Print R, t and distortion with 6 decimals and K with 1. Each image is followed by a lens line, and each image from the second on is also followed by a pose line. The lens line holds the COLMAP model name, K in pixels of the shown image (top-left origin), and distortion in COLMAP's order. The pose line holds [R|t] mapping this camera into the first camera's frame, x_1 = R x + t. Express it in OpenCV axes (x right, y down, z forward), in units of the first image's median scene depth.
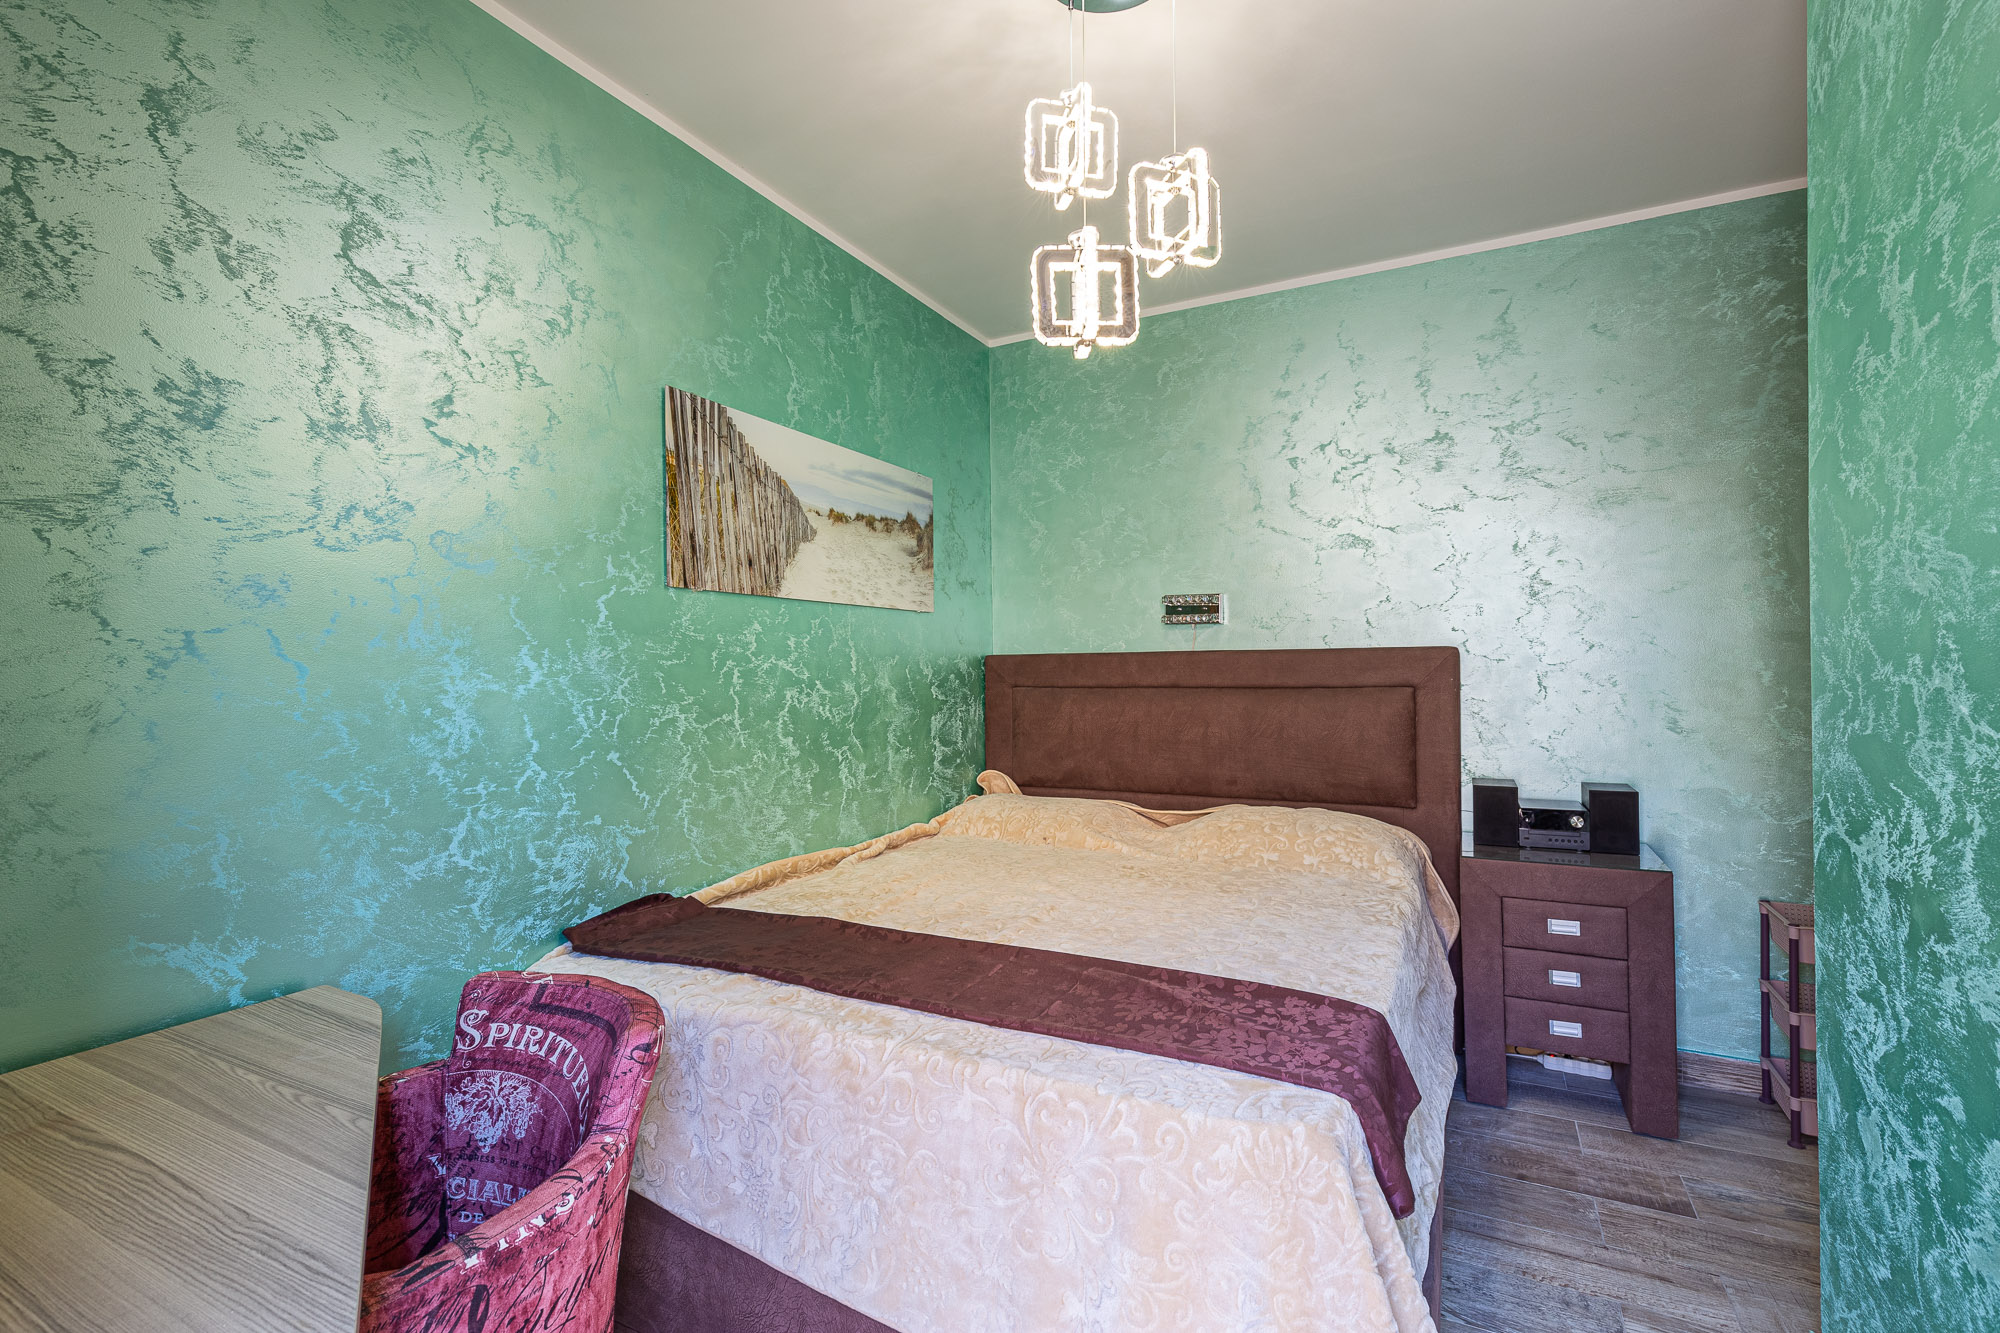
lens RADIAL K [[899.9, 0, 999.6], [0, 899.9, 671.6], [0, 0, 1]] dist [0.008919, -0.001367]
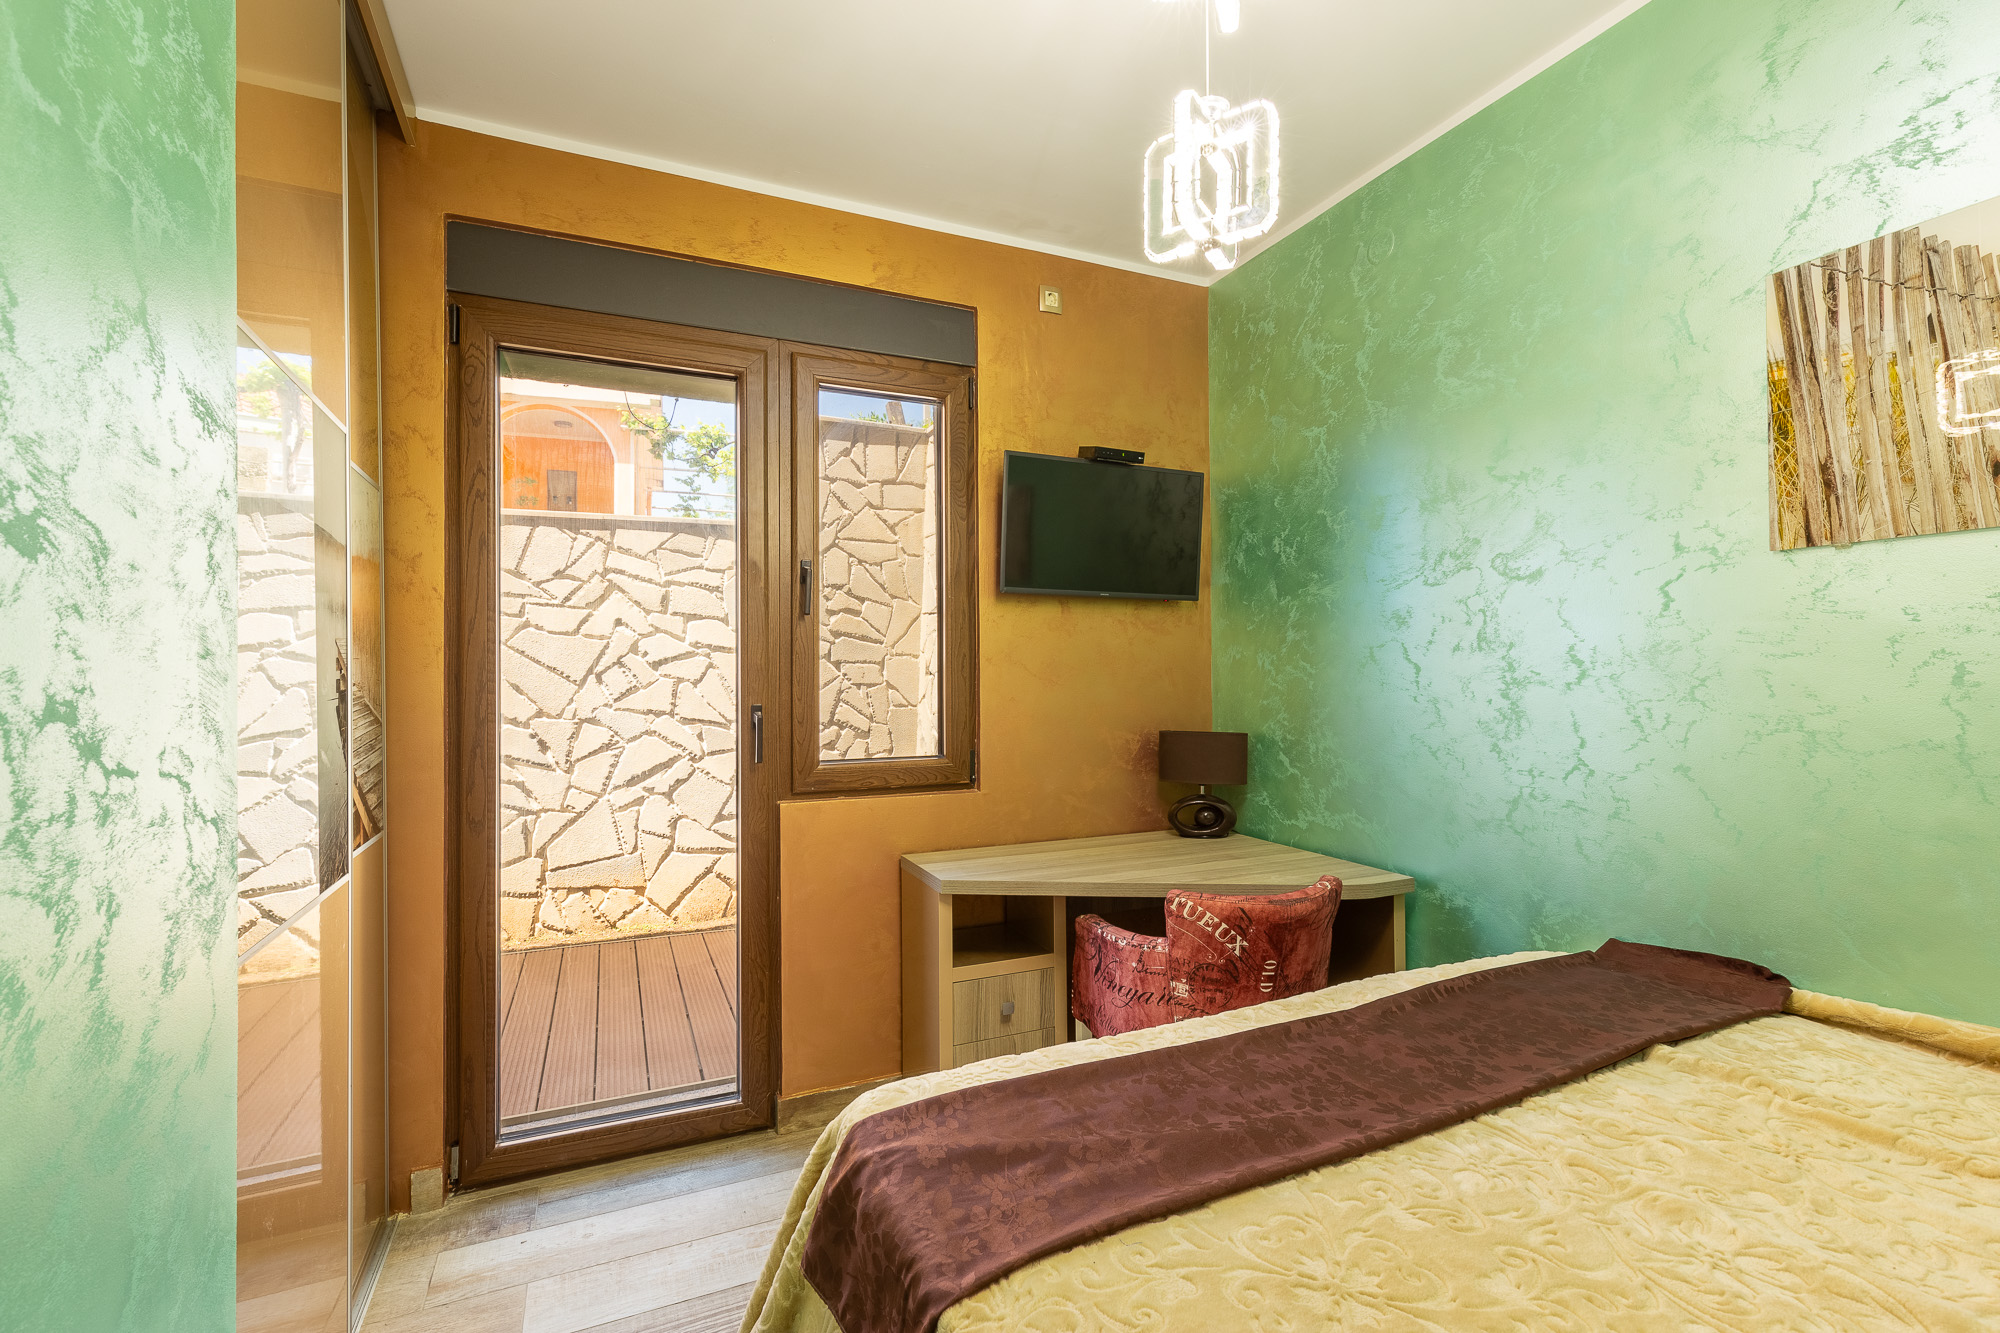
lens RADIAL K [[899.9, 0, 1013.9], [0, 899.9, 667.5], [0, 0, 1]] dist [0.008919, -0.001367]
pose [[-0.603598, 0.010658, -0.797217, 0.539921], [0.016066, 0.999870, 0.001203, -0.010286], [0.797127, -0.012082, -0.603691, 0.875732]]
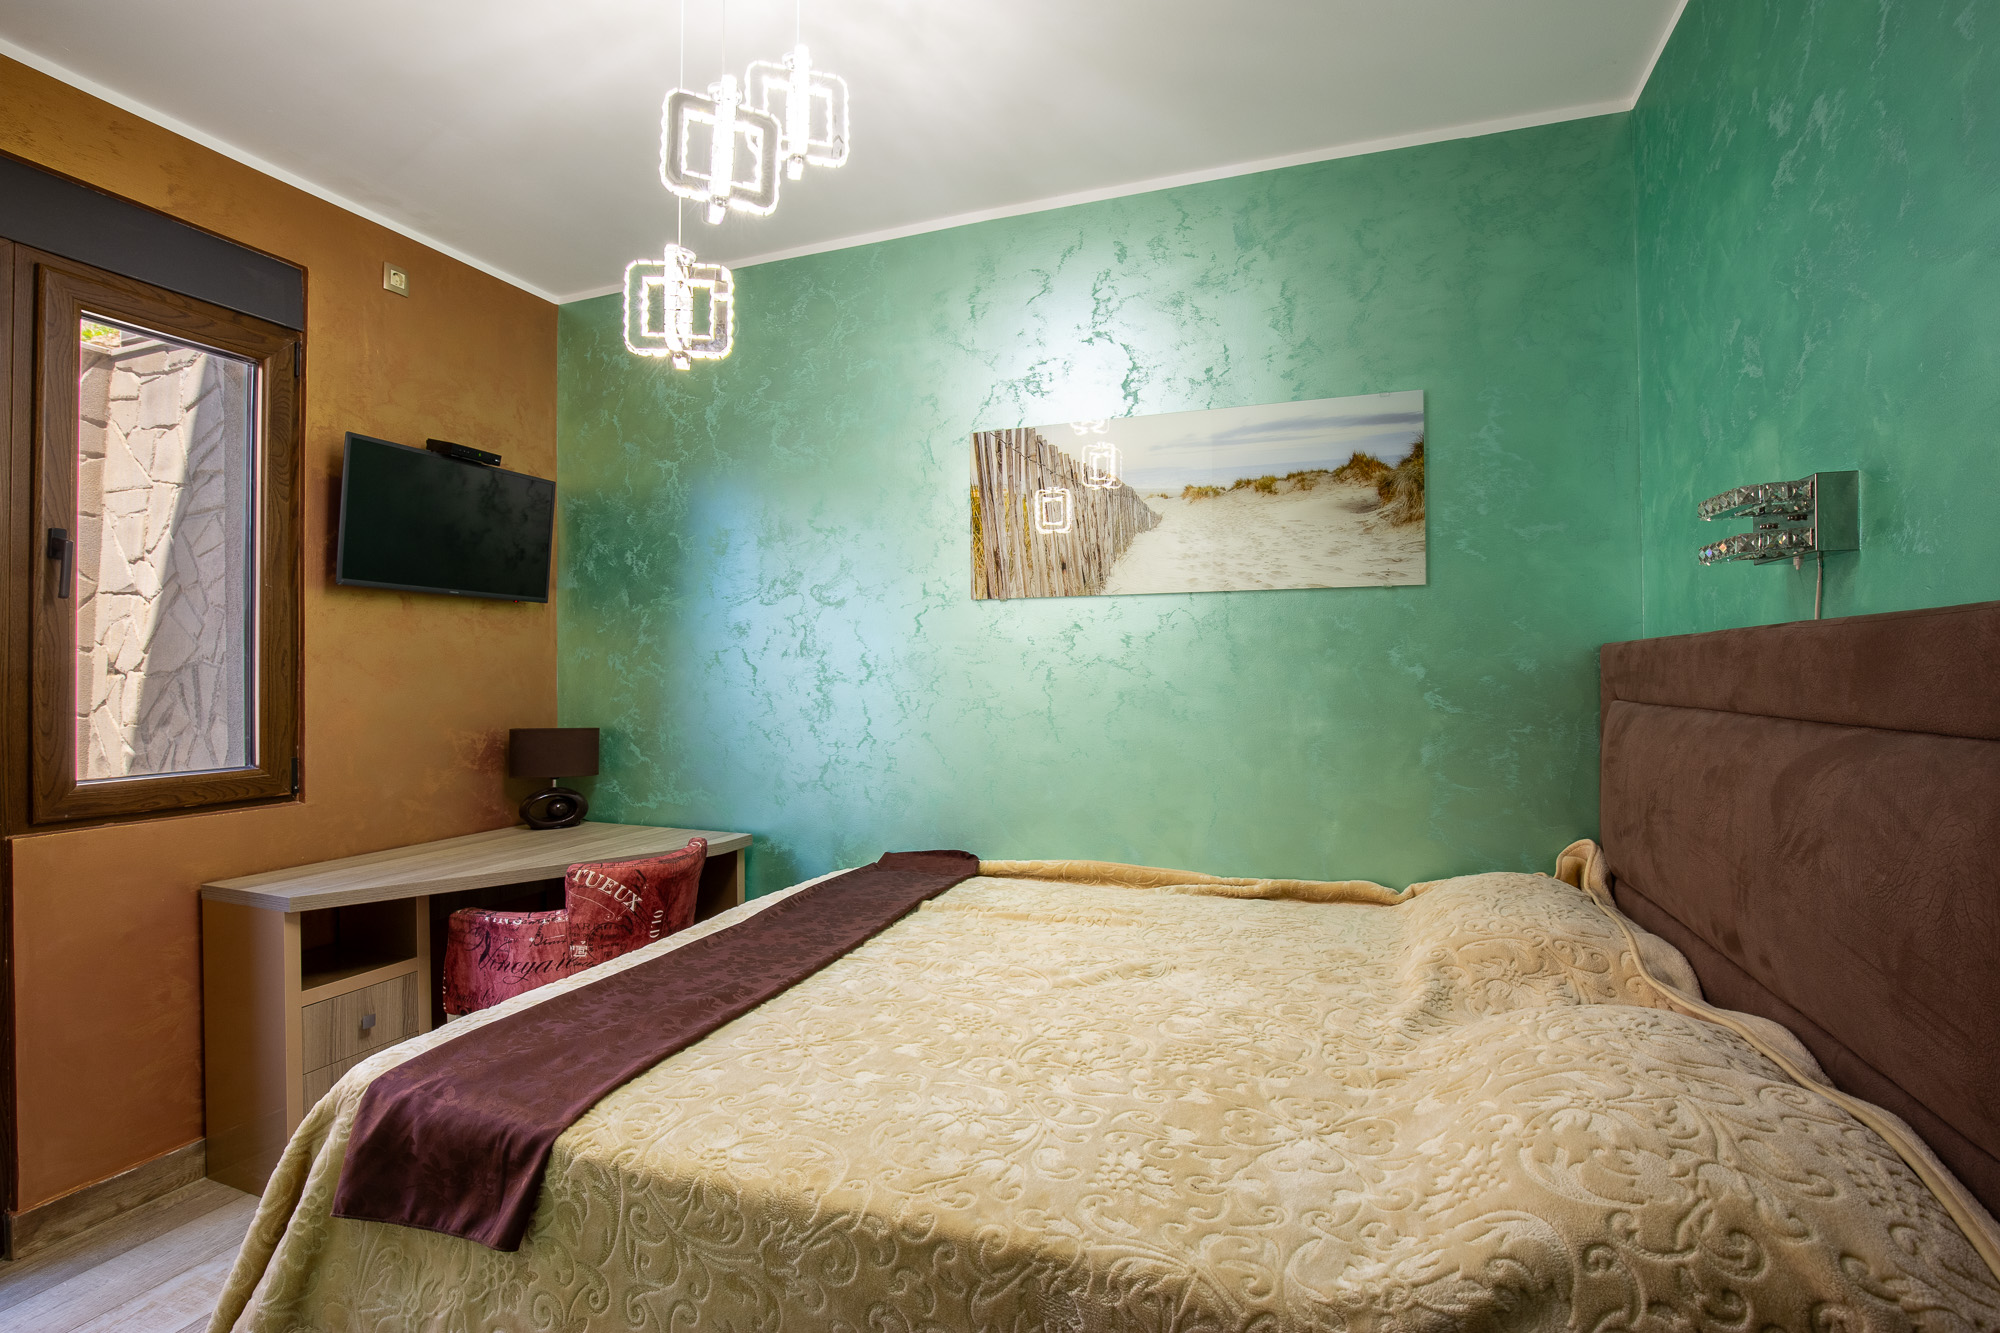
lens RADIAL K [[899.9, 0, 1017.0], [0, 899.9, 668.6], [0, 0, 1]] dist [0.008919, -0.001367]
pose [[0.139691, 0.010257, -0.990142, 0.769626], [0.003671, 0.999934, 0.010877, -0.013910], [0.990188, -0.005155, 0.139644, 0.819508]]
